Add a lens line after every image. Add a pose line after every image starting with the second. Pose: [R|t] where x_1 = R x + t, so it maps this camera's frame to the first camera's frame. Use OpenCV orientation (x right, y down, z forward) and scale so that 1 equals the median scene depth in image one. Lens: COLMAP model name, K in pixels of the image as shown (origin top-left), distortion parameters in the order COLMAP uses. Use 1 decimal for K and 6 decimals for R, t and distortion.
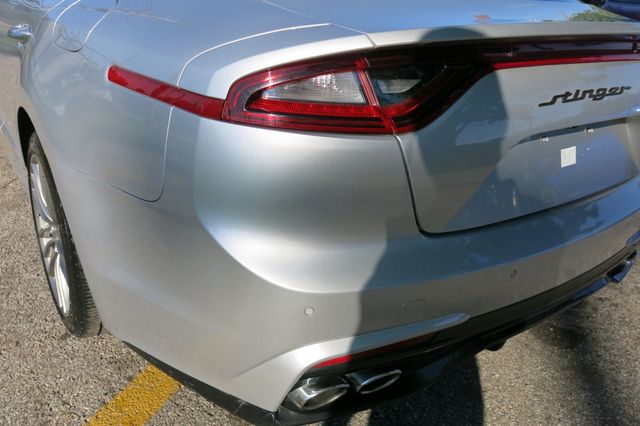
lens RADIAL K [[535.5, 0, 315.4], [0, 535.5, 215.5], [0, 0, 1]] dist [-0.034515, 0.023402]
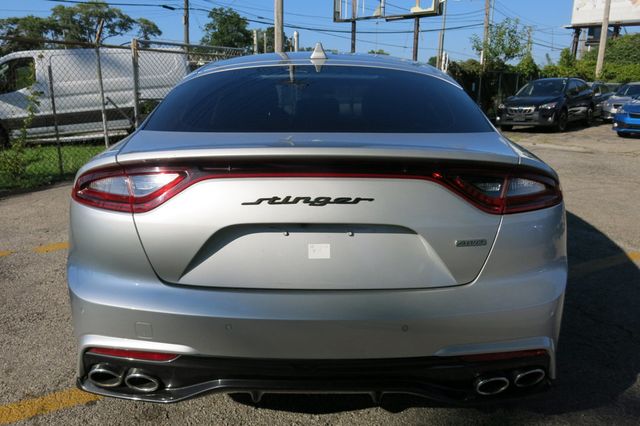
lens RADIAL K [[535.5, 0, 320.7], [0, 535.5, 216.0], [0, 0, 1]] dist [-0.034515, 0.023402]
pose [[0.823831, 0.068614, -0.562667, 1.296044], [-0.192993, 0.967293, -0.164617, 0.014379], [0.532968, 0.244207, 0.810128, -0.020934]]
